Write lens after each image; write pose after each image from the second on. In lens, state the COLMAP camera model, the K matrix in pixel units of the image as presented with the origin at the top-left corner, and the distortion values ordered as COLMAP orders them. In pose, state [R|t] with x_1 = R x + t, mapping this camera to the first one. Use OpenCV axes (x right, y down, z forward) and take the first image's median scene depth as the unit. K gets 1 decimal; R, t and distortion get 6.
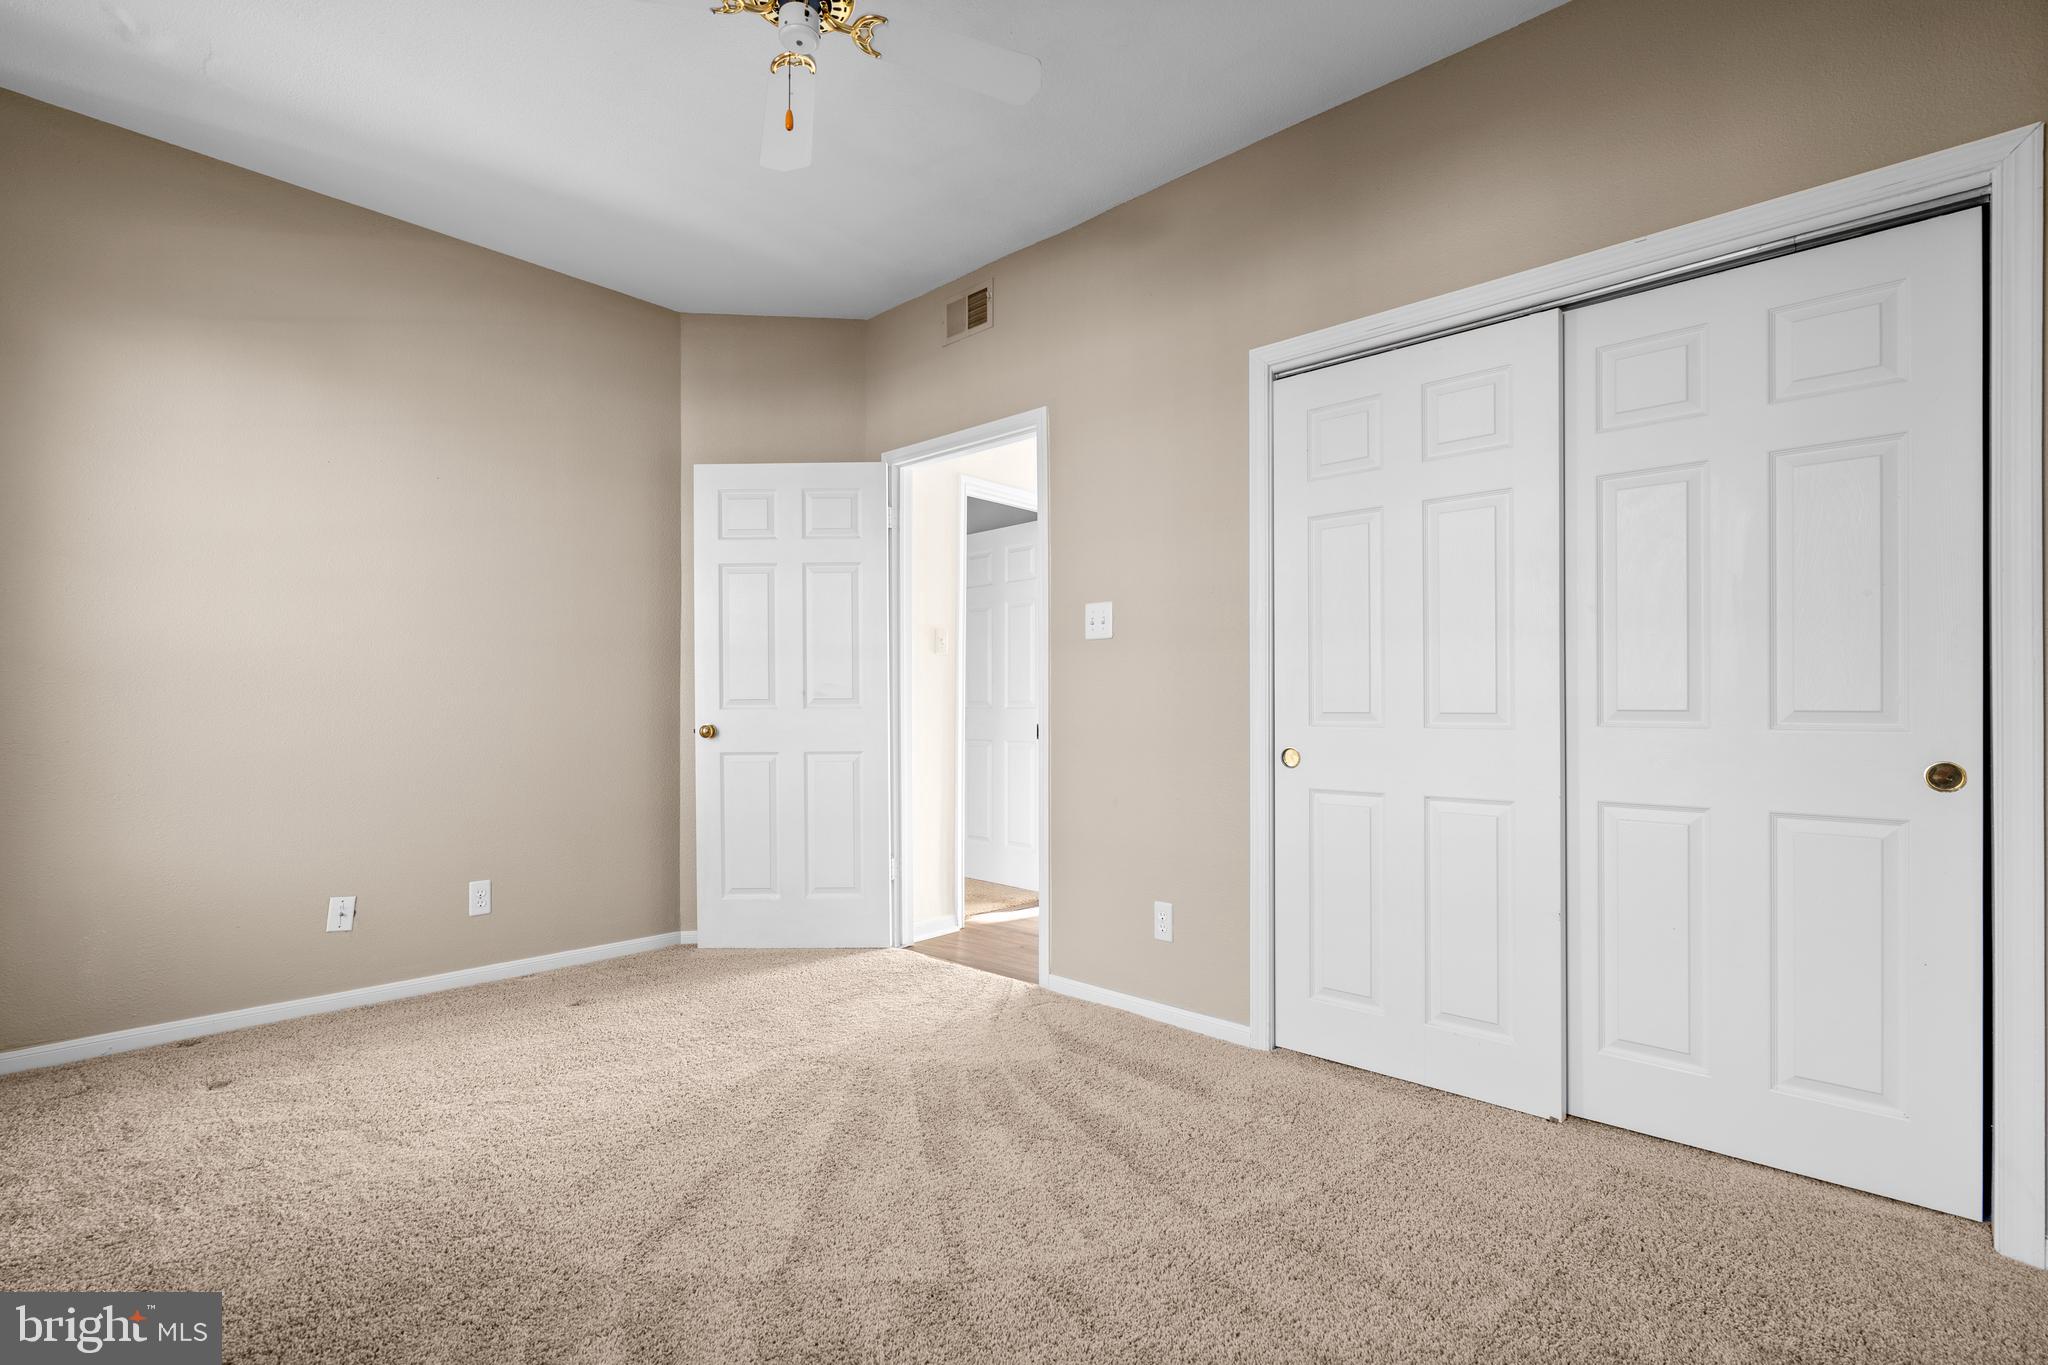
lens RADIAL K [[936.2, 0, 1013.2], [0, 936.2, 685.1], [0, 0, 1]] dist [-0.001116, 0.000501]
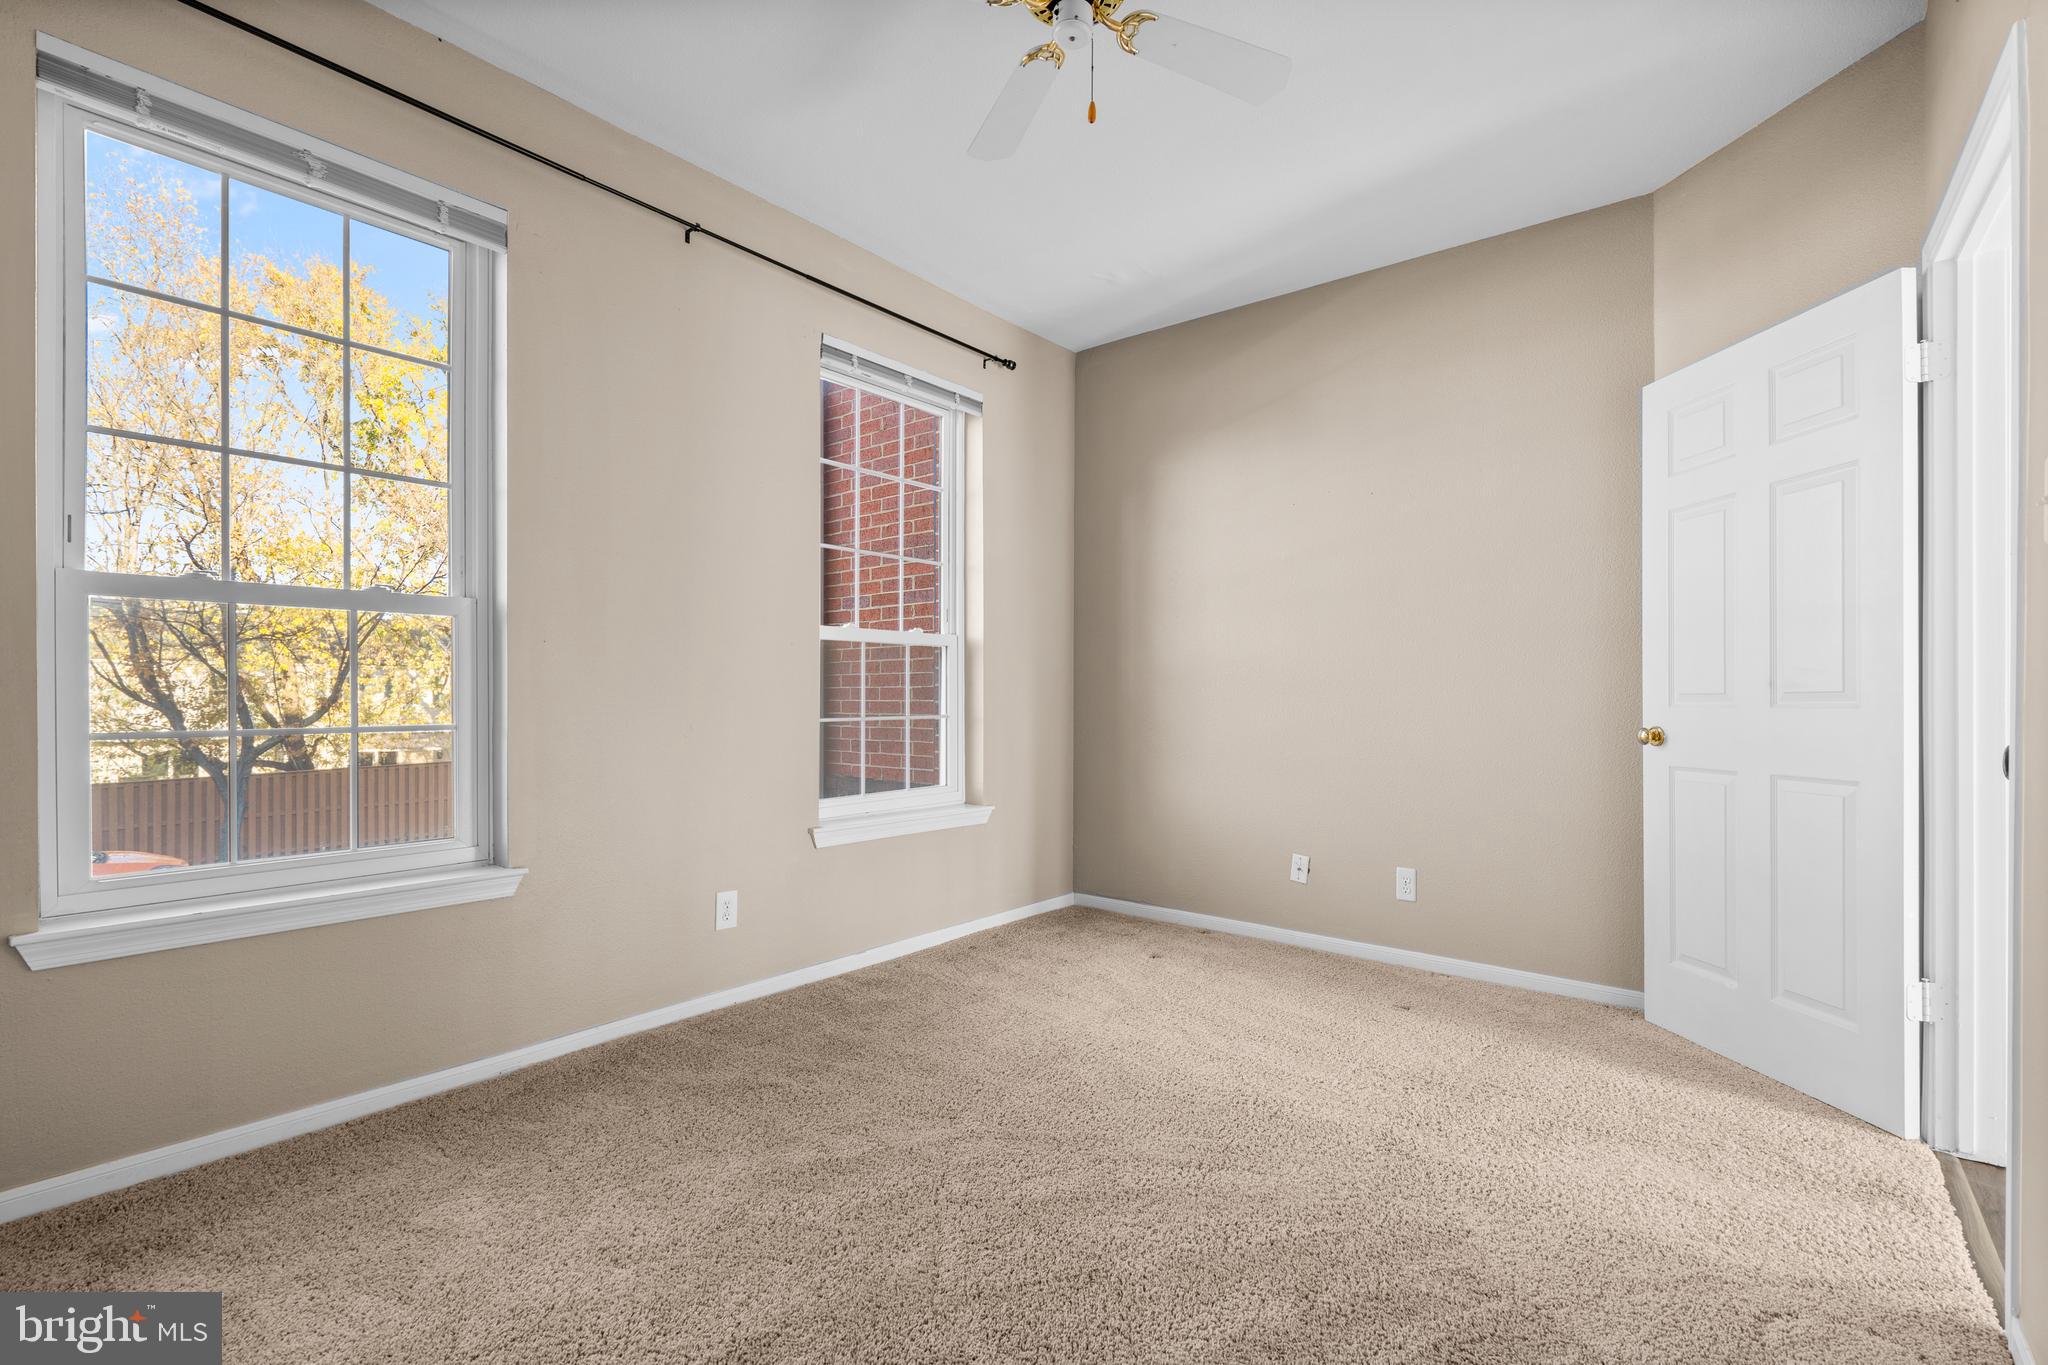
lens RADIAL K [[936.2, 0, 1013.2], [0, 936.2, 685.1], [0, 0, 1]] dist [-0.001116, 0.000501]
pose [[0.071909, -0.010477, -0.997356, 0.414417], [0.014527, 0.999850, -0.009455, 0.008754], [0.997305, -0.013808, 0.072051, 0.464791]]
